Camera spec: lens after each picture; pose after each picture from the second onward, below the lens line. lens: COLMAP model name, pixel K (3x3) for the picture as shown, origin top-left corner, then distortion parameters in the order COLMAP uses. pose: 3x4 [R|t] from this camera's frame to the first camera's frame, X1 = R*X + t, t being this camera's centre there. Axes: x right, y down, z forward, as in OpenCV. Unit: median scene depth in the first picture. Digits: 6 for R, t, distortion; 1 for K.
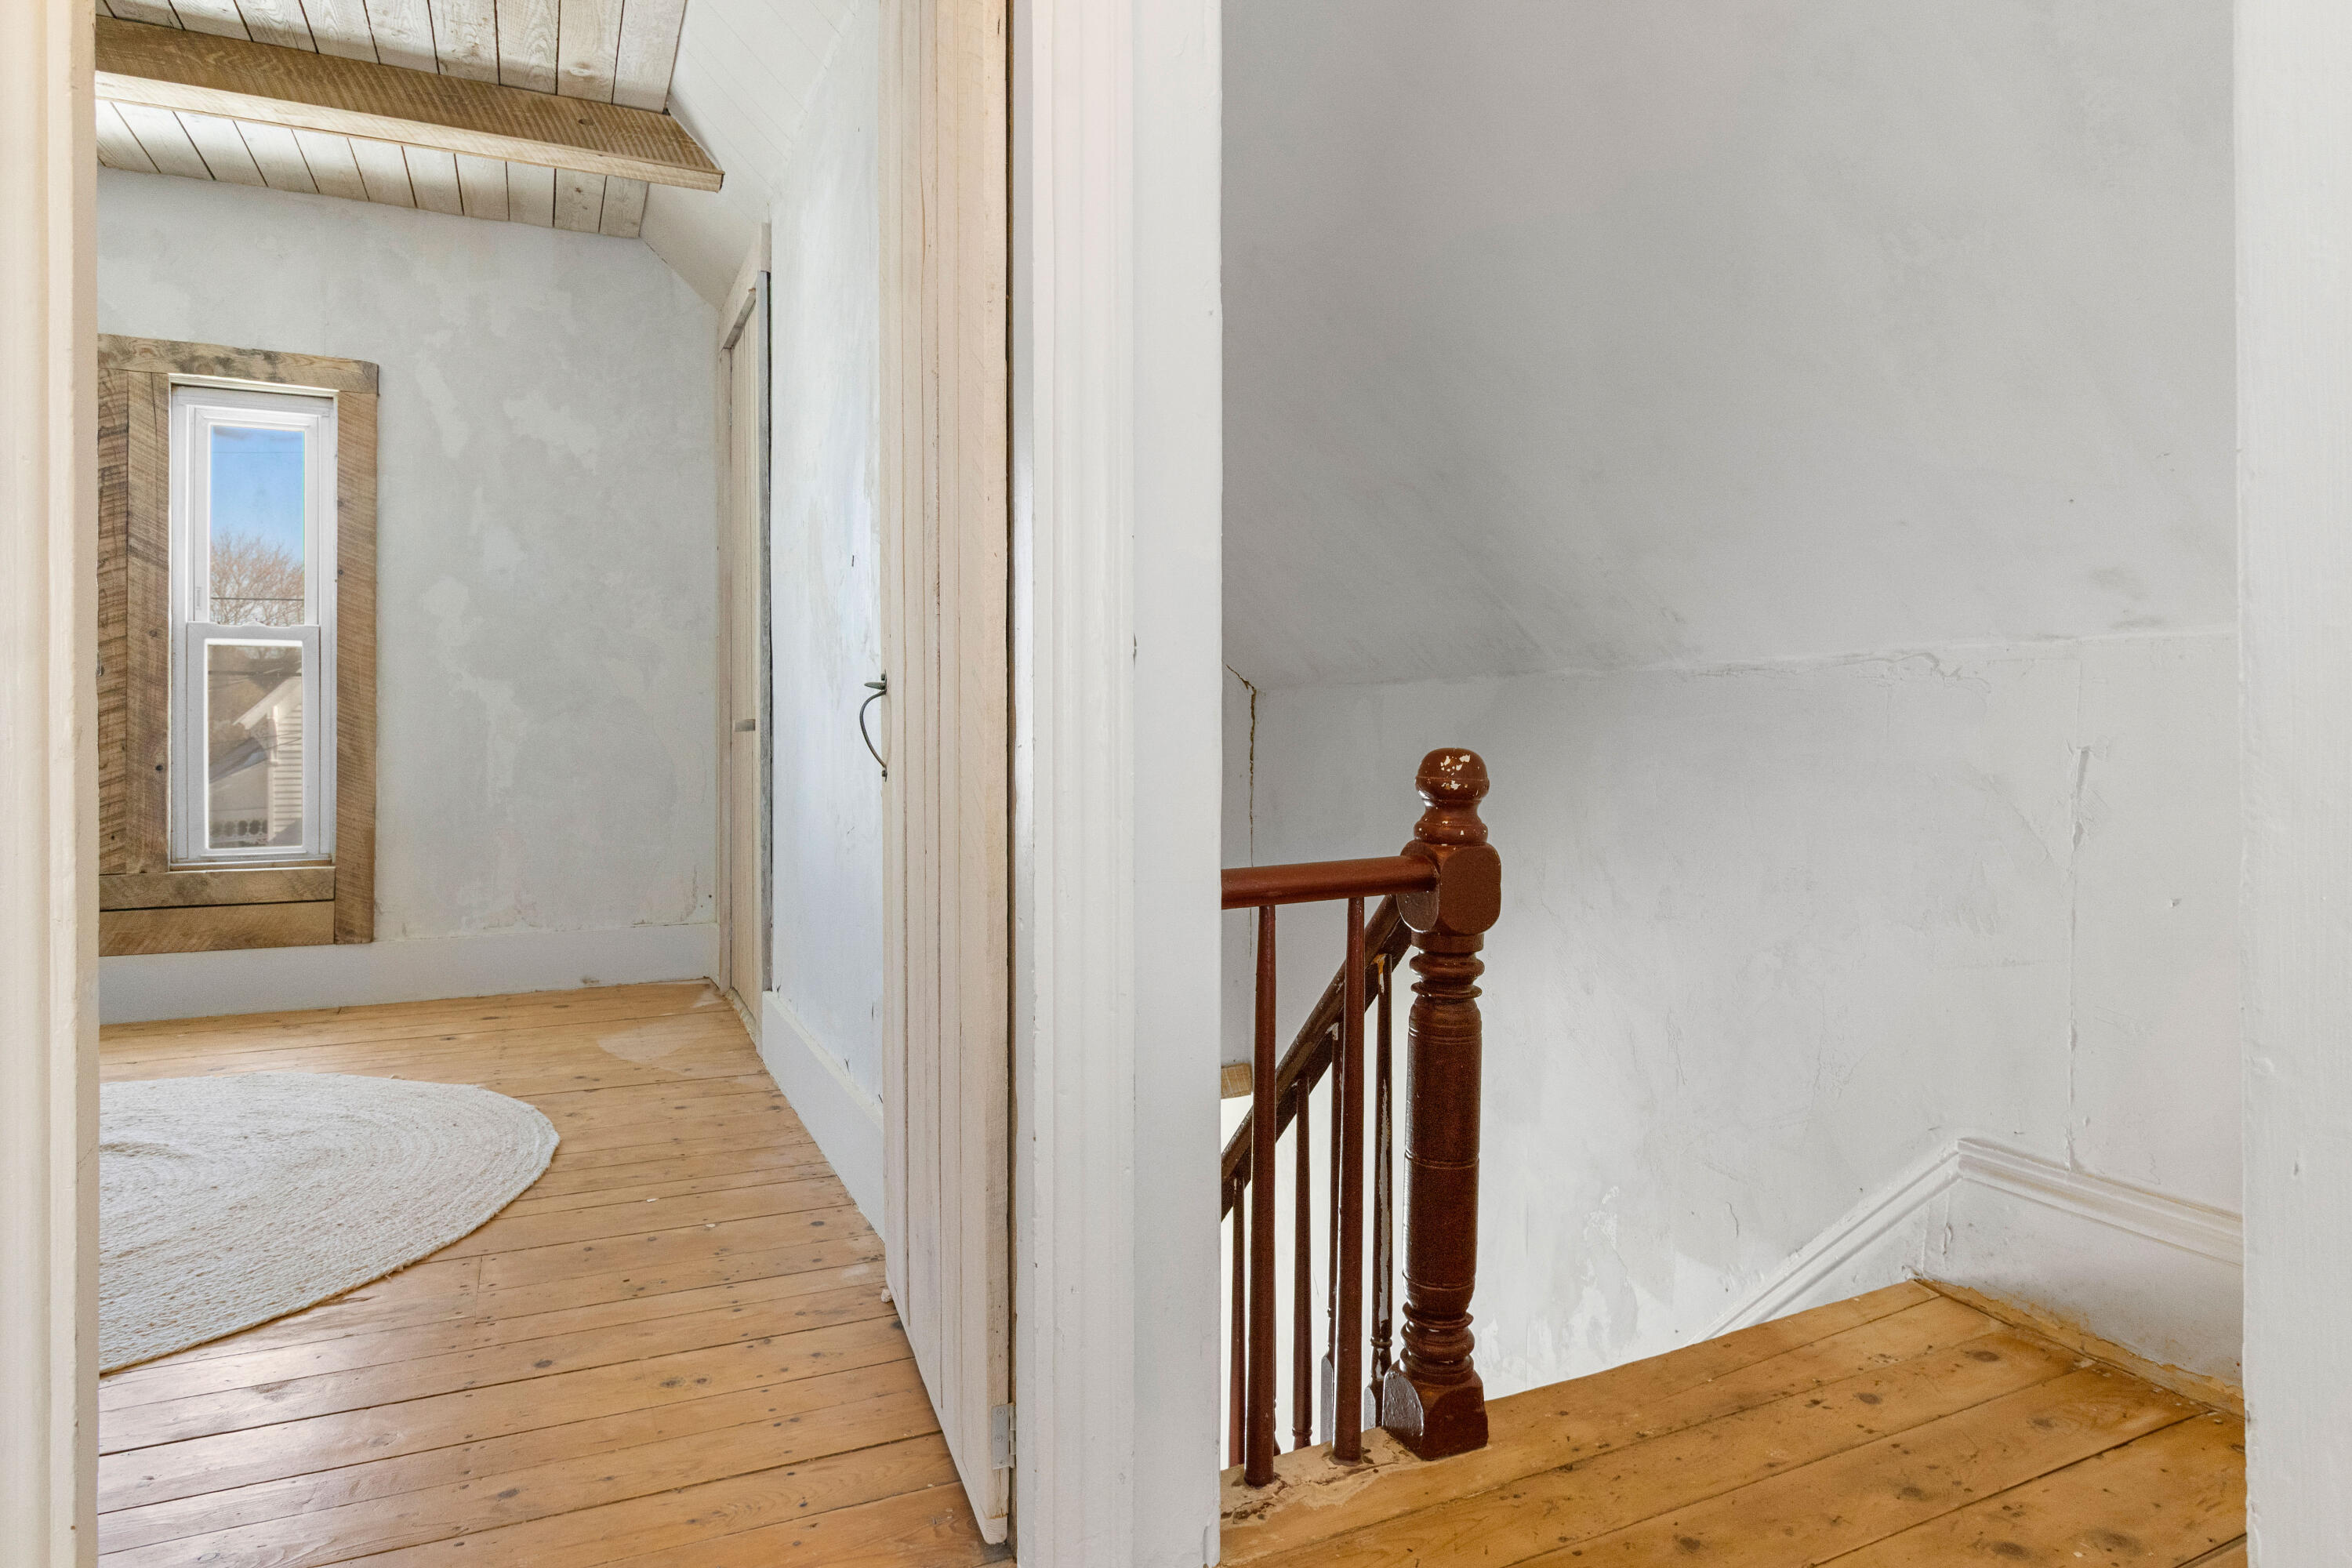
lens RADIAL K [[1414.0, 0, 1183.9], [0, 1414.0, 730.9], [0, 0, 1]] dist [0.002386, 0.000945]
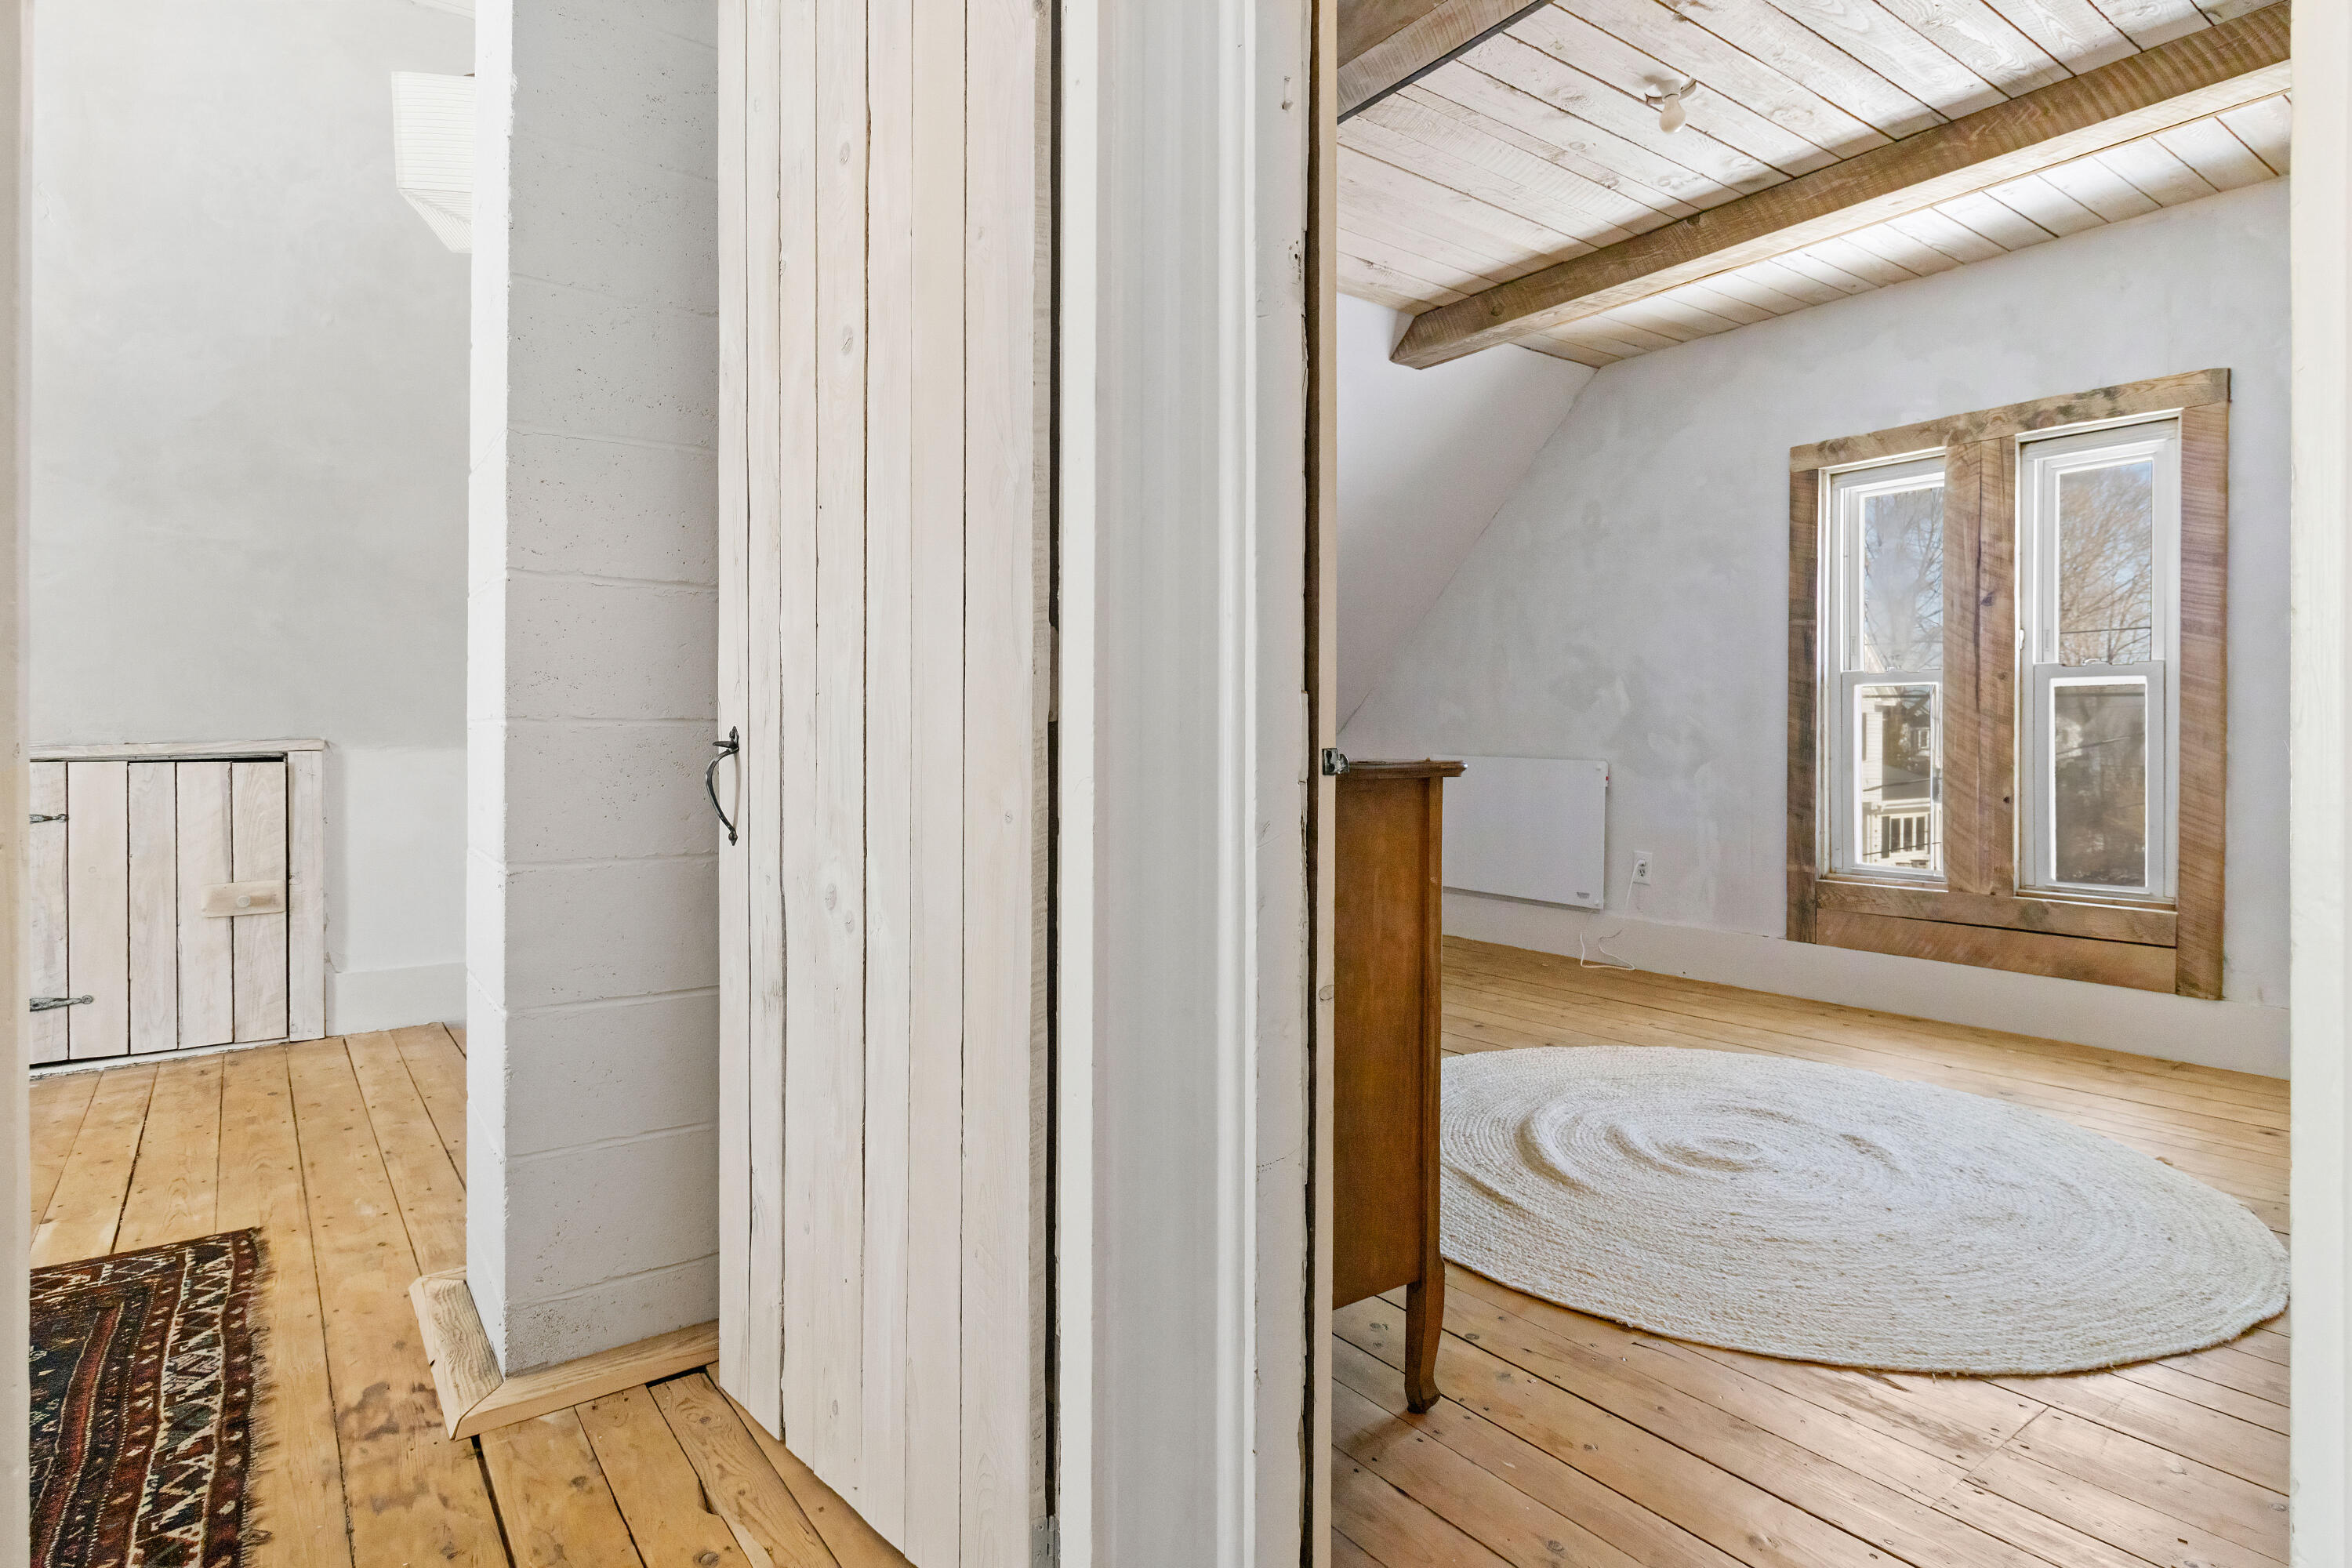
lens RADIAL K [[1234.1, 0, 1180.4], [0, 1234.1, 741.9], [0, 0, 1]] dist [-0.002696, -0.000934]
pose [[0.201370, 0.004625, -0.979504, 0.074361], [-0.003027, 0.999987, 0.004099, -0.020395], [0.979511, 0.002139, 0.201381, 0.188499]]
